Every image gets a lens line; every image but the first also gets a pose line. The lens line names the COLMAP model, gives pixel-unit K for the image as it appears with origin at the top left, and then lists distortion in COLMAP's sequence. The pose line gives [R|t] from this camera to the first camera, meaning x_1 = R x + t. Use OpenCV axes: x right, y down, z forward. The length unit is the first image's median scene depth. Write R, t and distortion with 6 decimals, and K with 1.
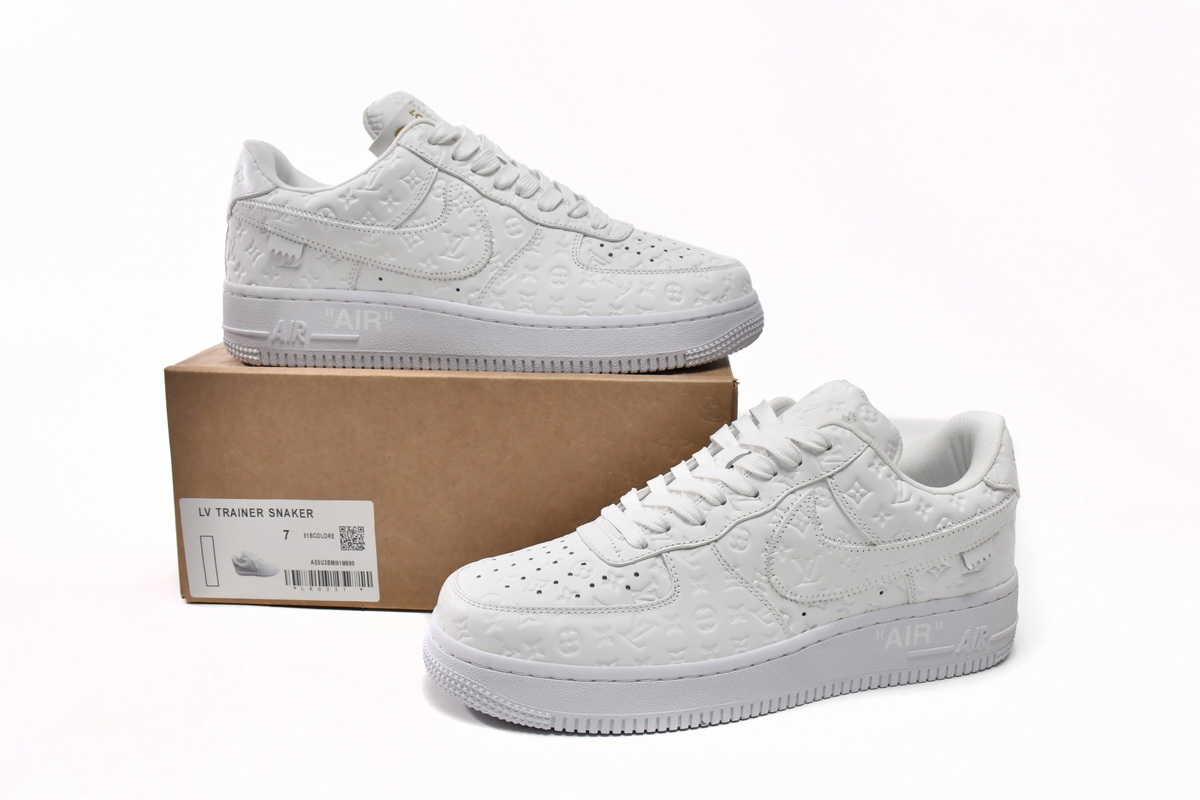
lens RADIAL K [[1251.9, 0, 600.0], [0, 1251.9, 400.0], [0, 0, 1]] dist [0.001529, -0.000686]
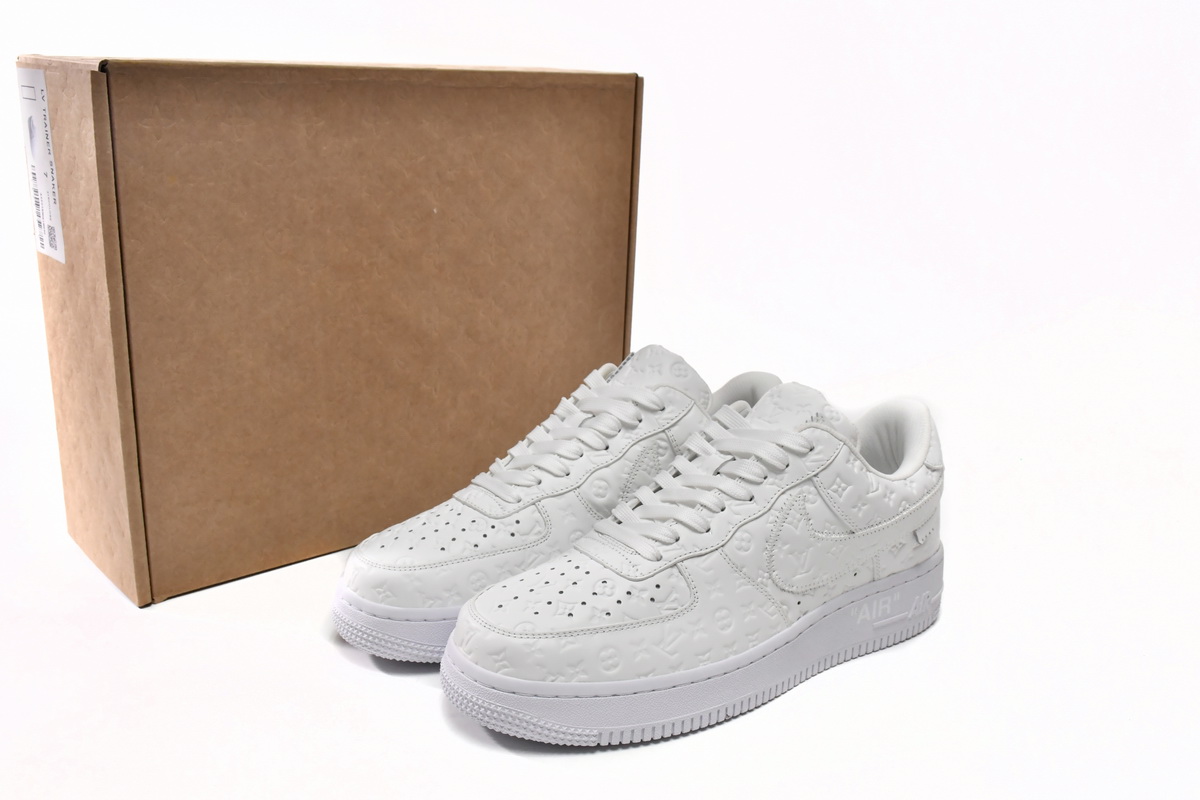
lens RADIAL K [[1251.9, 0, 600.0], [0, 1251.9, 400.0], [0, 0, 1]] dist [0.001529, -0.000686]
pose [[0.952733, -0.078748, 0.293425, -0.309212], [0.068172, 0.996607, 0.046114, -0.067193], [-0.296061, -0.023931, 0.954869, 0.016355]]
